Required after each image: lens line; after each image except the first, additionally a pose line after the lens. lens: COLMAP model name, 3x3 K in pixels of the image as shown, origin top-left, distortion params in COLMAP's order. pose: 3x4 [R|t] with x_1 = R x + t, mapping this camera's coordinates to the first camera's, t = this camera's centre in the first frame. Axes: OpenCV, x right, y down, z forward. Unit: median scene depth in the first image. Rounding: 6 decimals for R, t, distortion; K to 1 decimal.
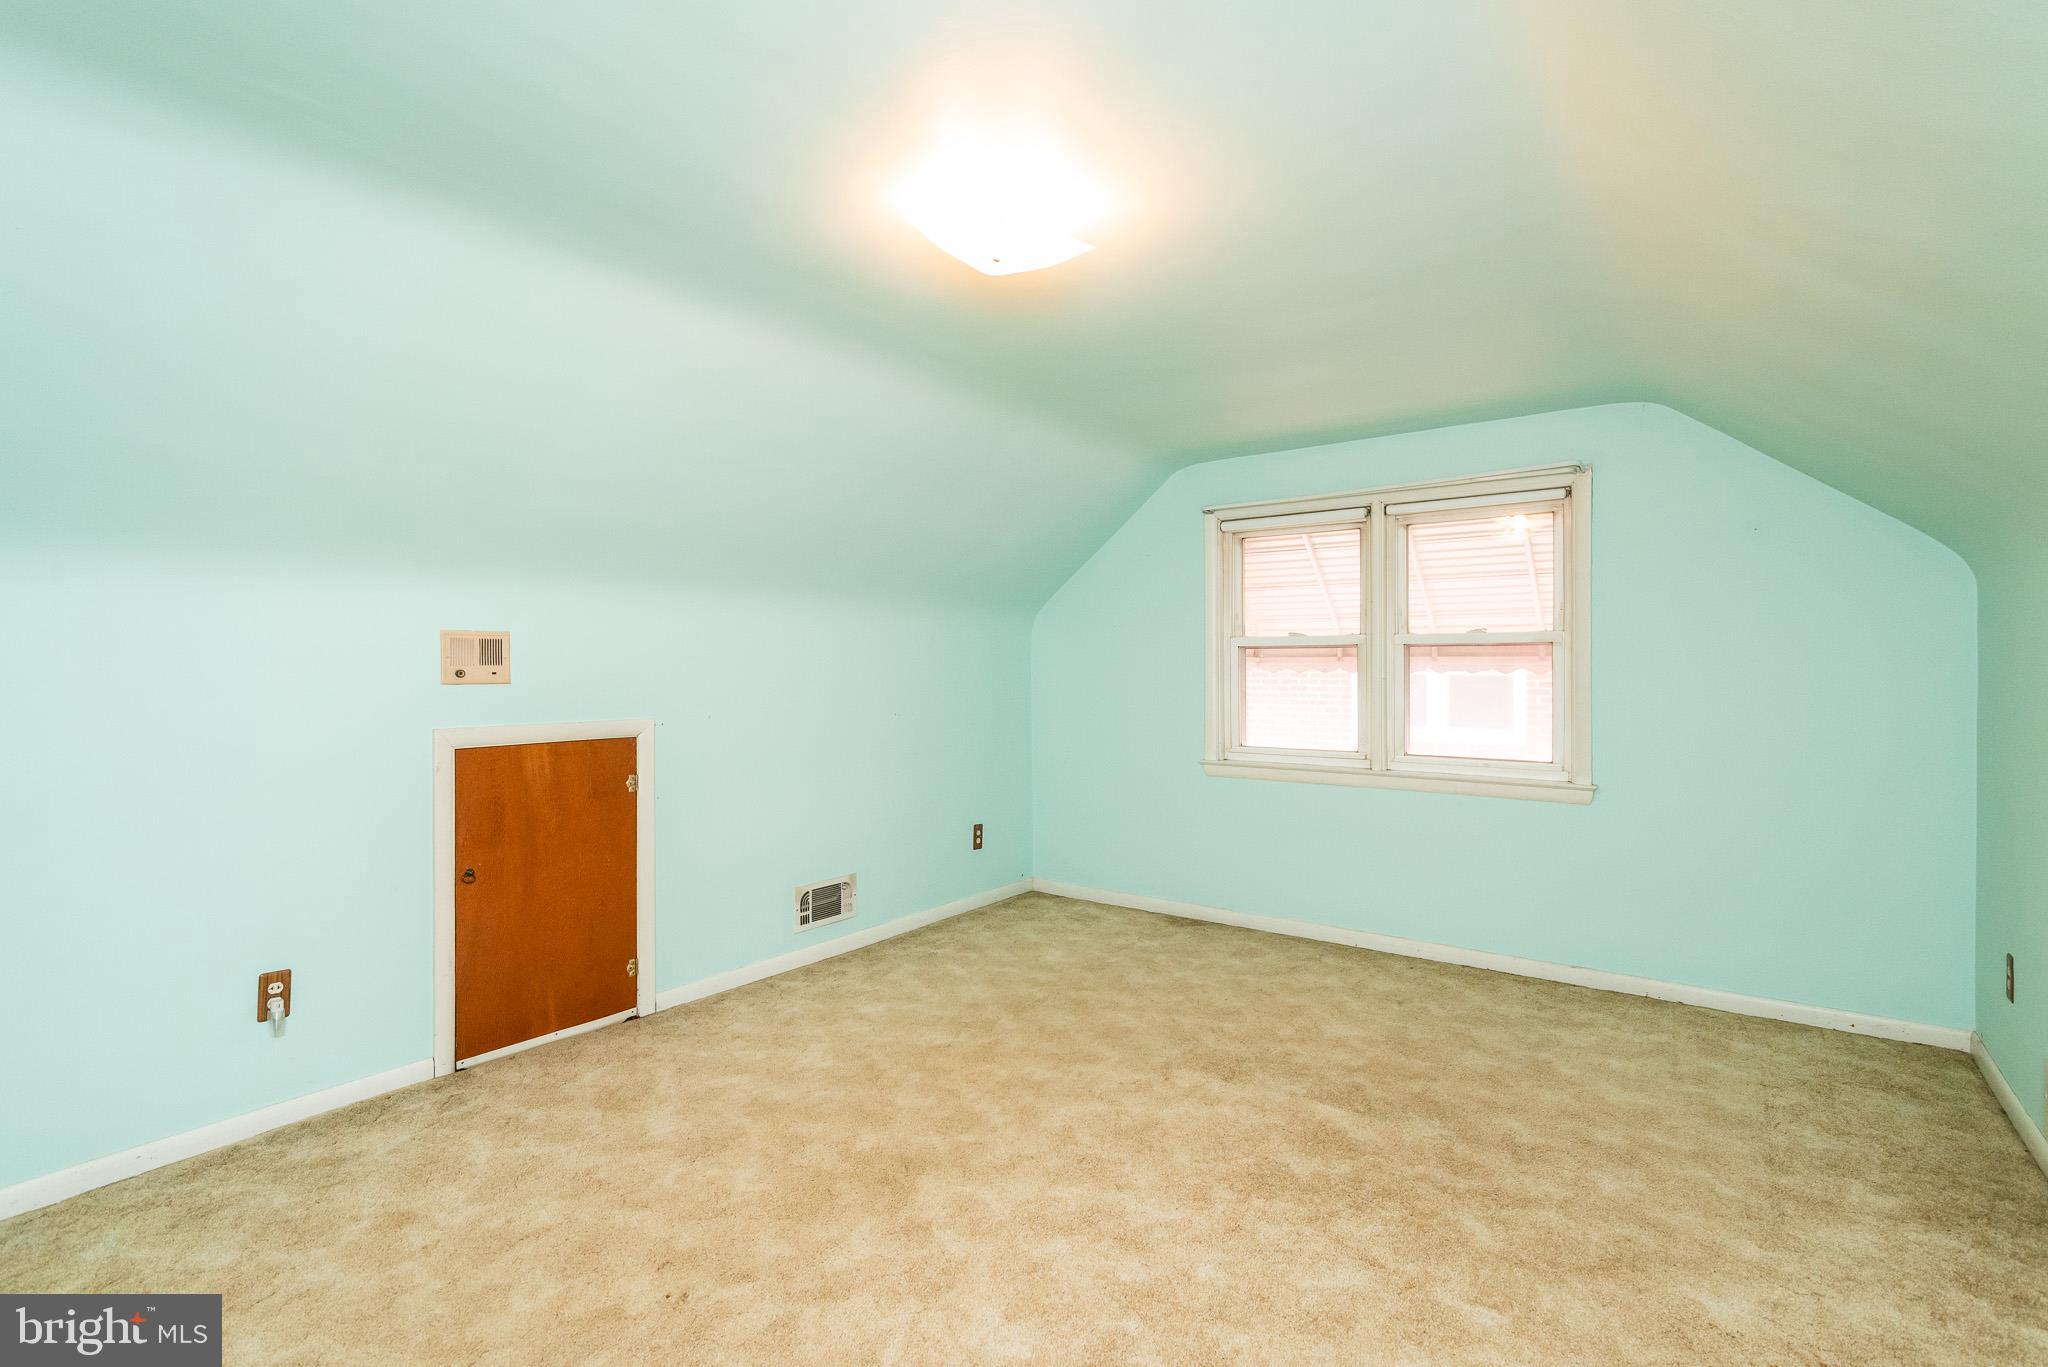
lens RADIAL K [[949.3, 0, 1024.0], [0, 949.3, 683.5], [0, 0, 1]] dist [0.001412, -0.000627]
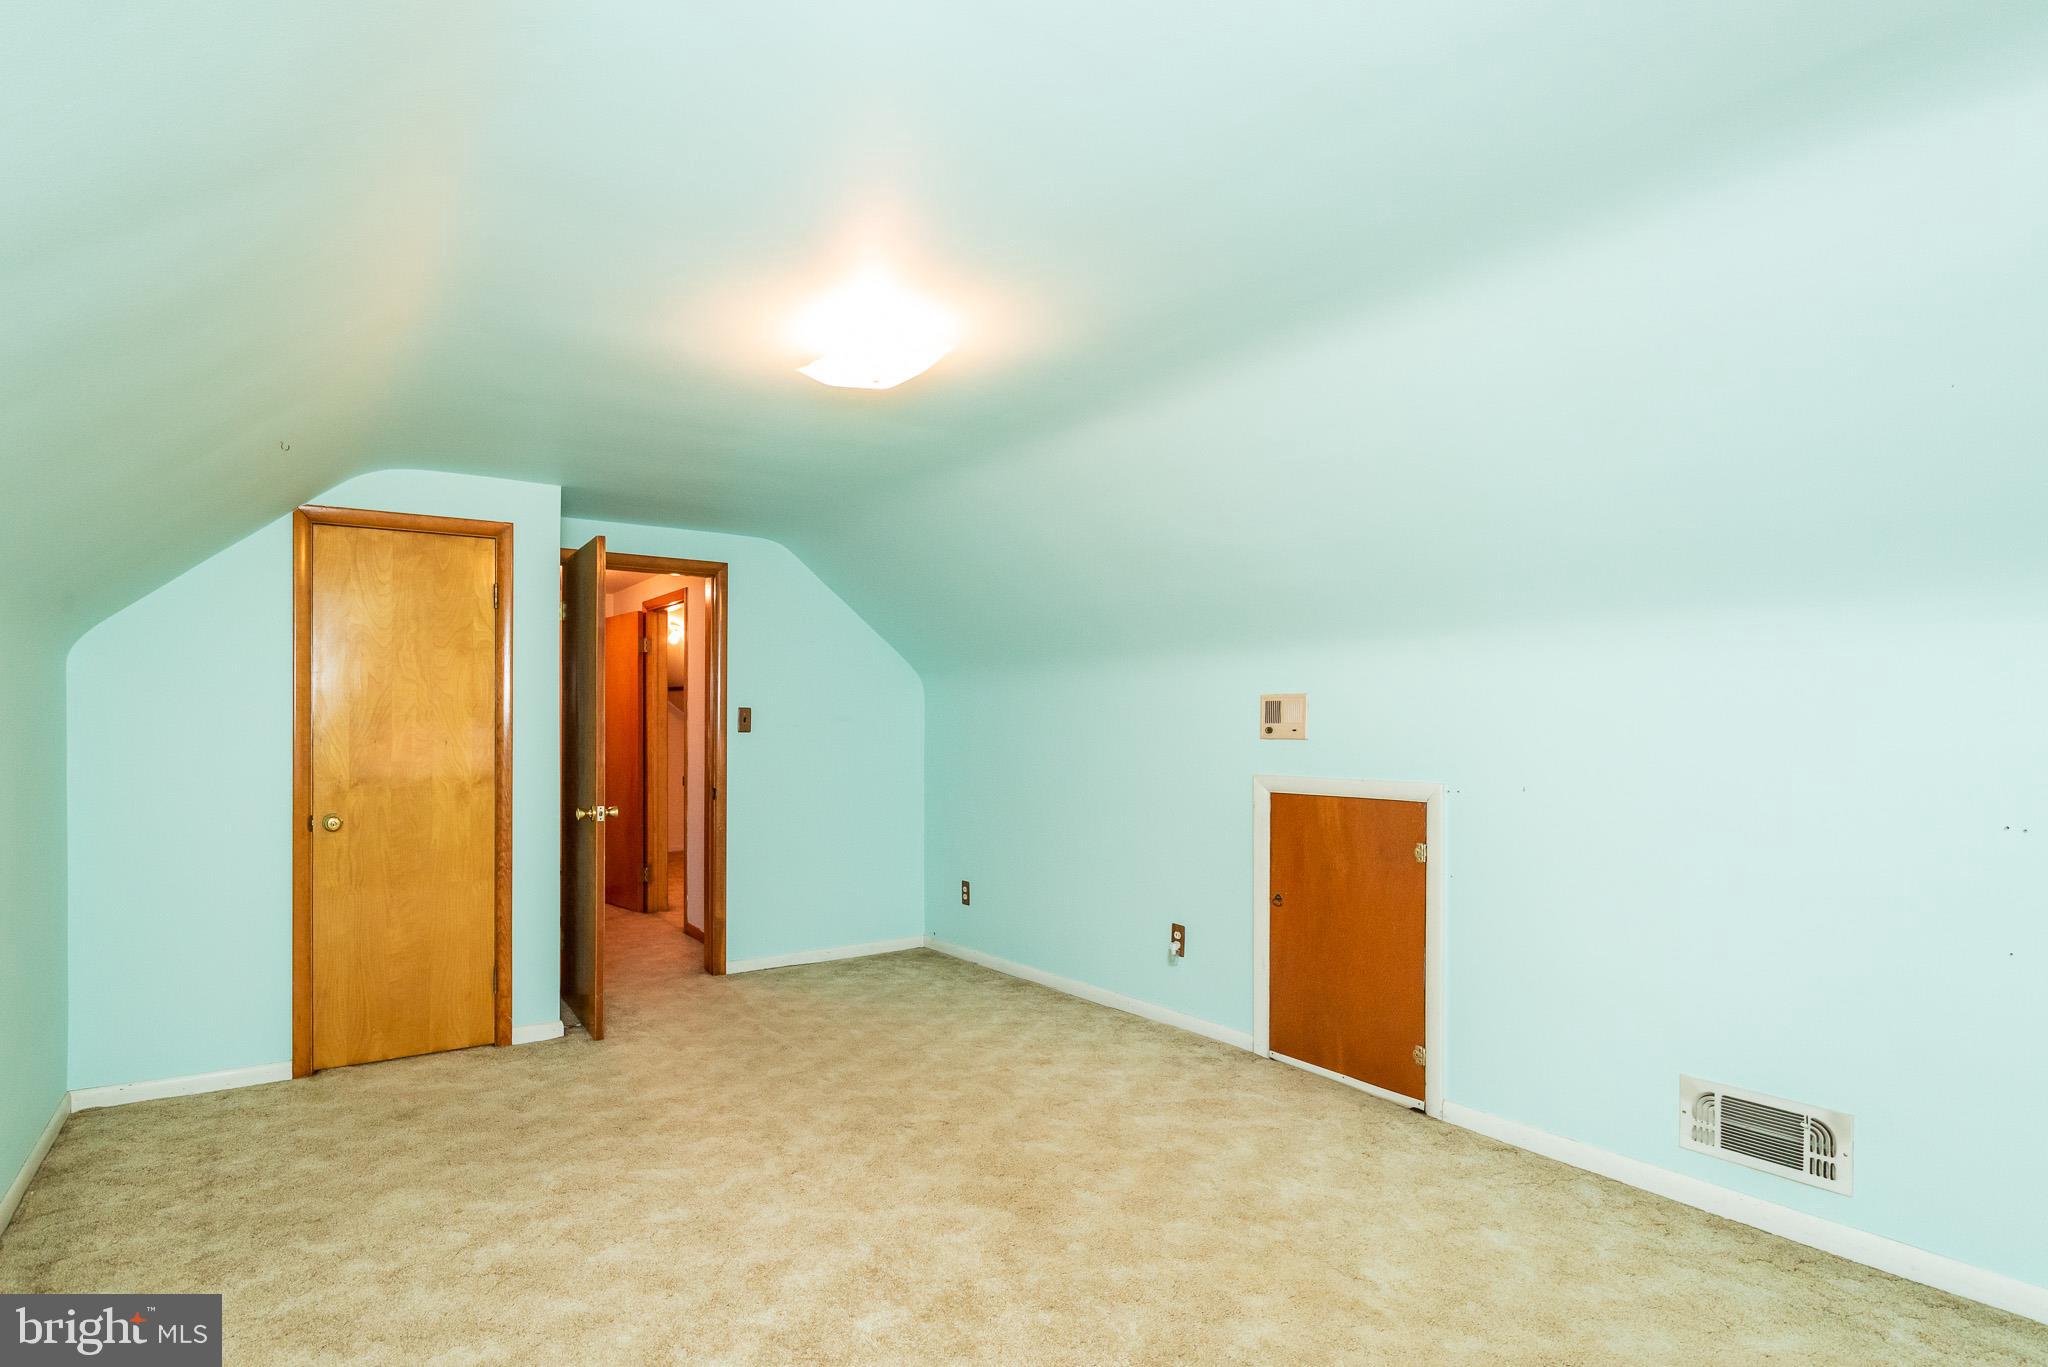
lens RADIAL K [[1025.6, 0, 901.9], [0, 1025.6, 725.3], [0, 0, 1]] dist [-0.000807, -0.000193]
pose [[-0.370564, 0.006085, -0.928787, 0.676250], [-0.009185, 0.999906, 0.010216, -0.022026], [0.928761, 0.012317, -0.370473, 0.891955]]
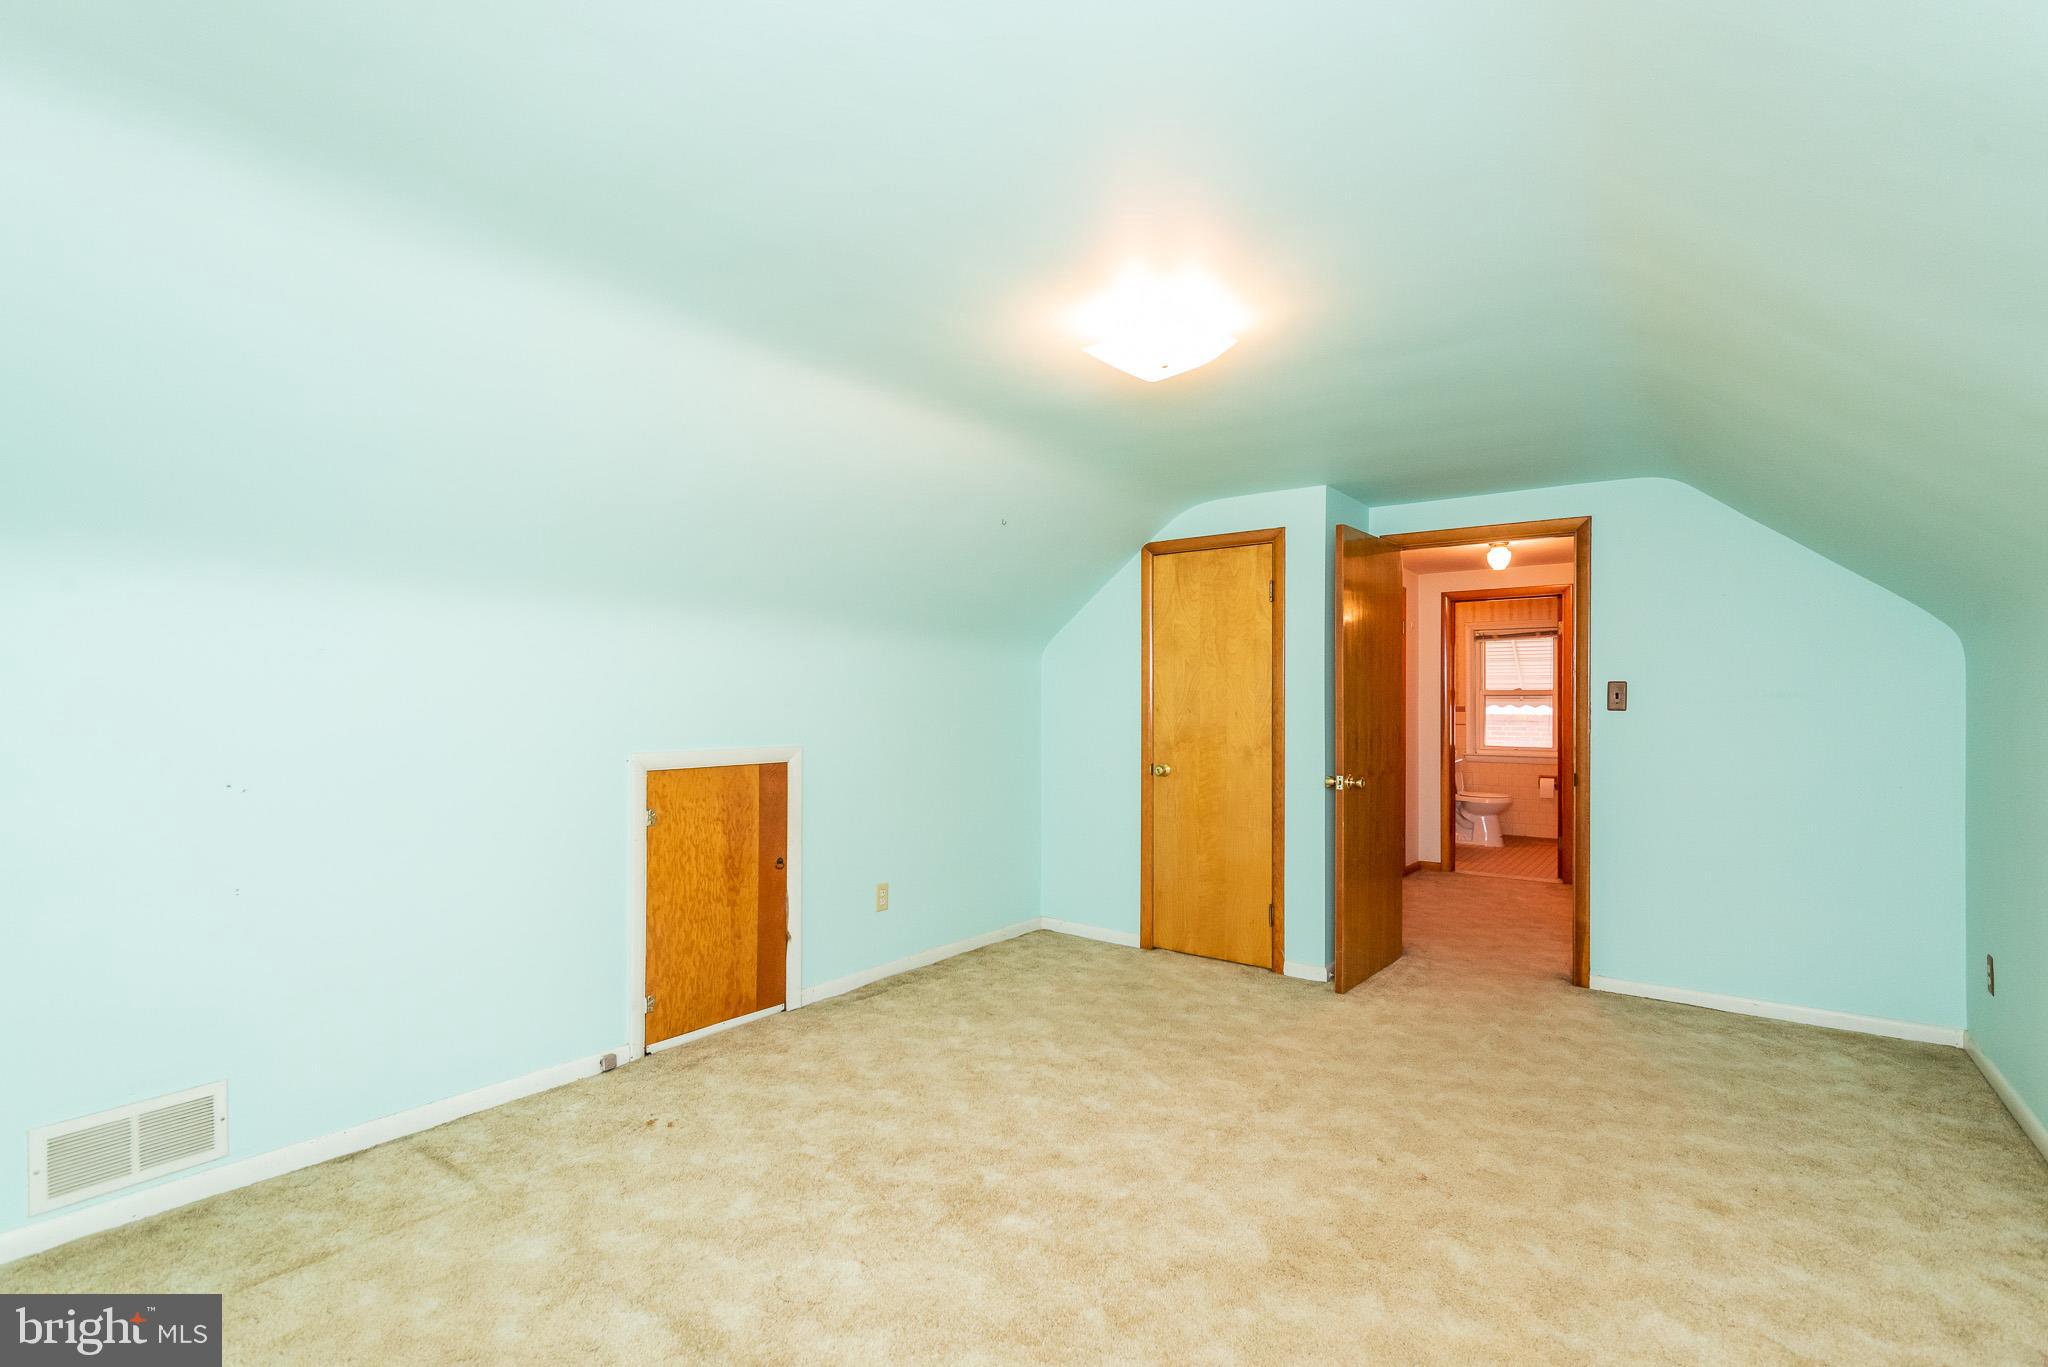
lens RADIAL K [[940.6, 0, 1019.6], [0, 940.6, 687.1], [0, 0, 1]] dist [-0.001394, -0.000266]
pose [[-0.999997, -0.001728, 0.001881, 0.090774], [-0.001729, 0.999998, -0.000217, -0.021998], [-0.001881, -0.000220, -0.999998, 1.307180]]
